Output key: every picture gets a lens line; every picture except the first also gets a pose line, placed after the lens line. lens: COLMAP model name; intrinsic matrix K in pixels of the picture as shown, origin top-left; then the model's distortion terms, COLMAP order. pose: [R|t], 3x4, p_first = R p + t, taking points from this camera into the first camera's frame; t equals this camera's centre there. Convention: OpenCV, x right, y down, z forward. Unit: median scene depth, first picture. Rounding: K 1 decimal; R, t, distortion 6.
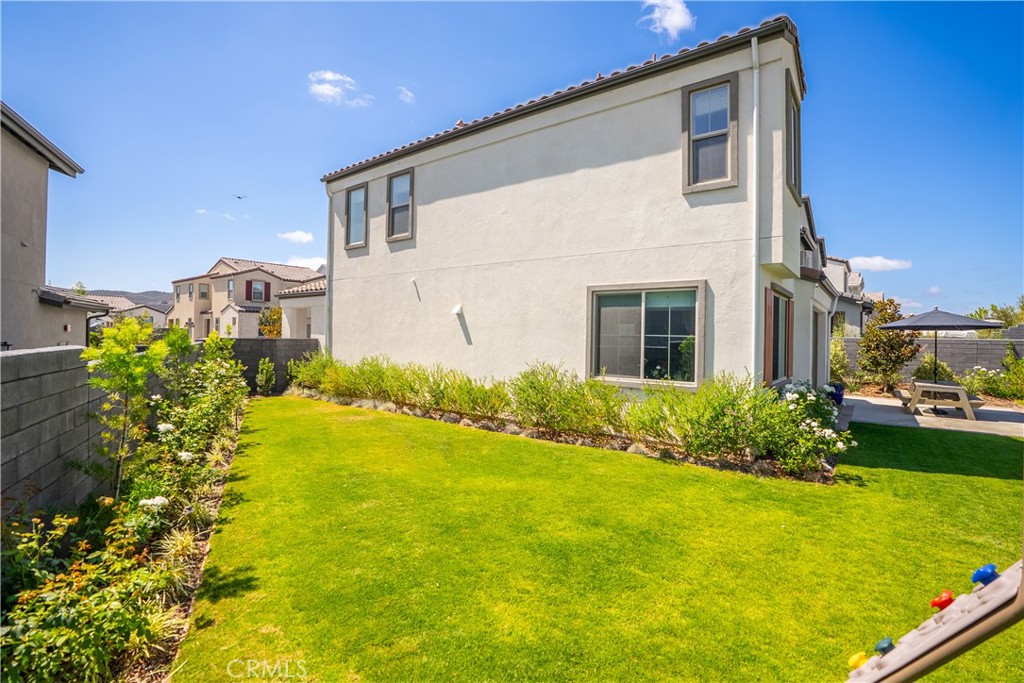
lens RADIAL K [[472.3, 0, 513.2], [0, 472.3, 343.4], [0, 0, 1]] dist [-0.045009, 0.002185]
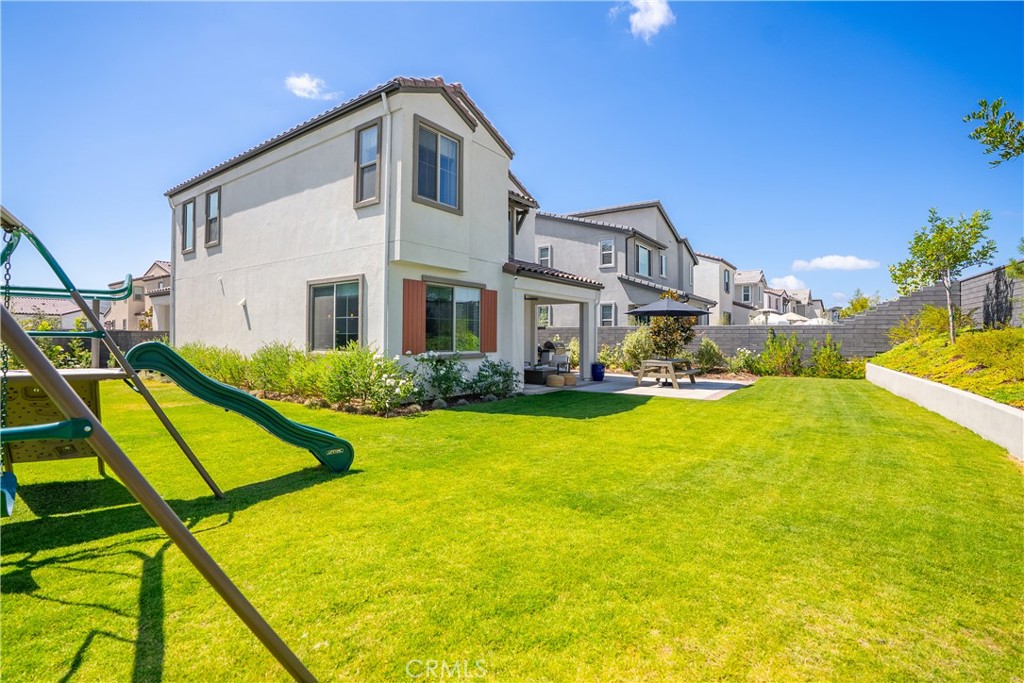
lens RADIAL K [[472.3, 0, 509.7], [0, 472.3, 340.2], [0, 0, 1]] dist [-0.045009, 0.002185]
pose [[0.999393, -0.010902, 0.033087, 0.667654], [0.011213, 0.999894, -0.009242, 0.058246], [-0.032982, 0.009607, 0.999410, -0.290487]]
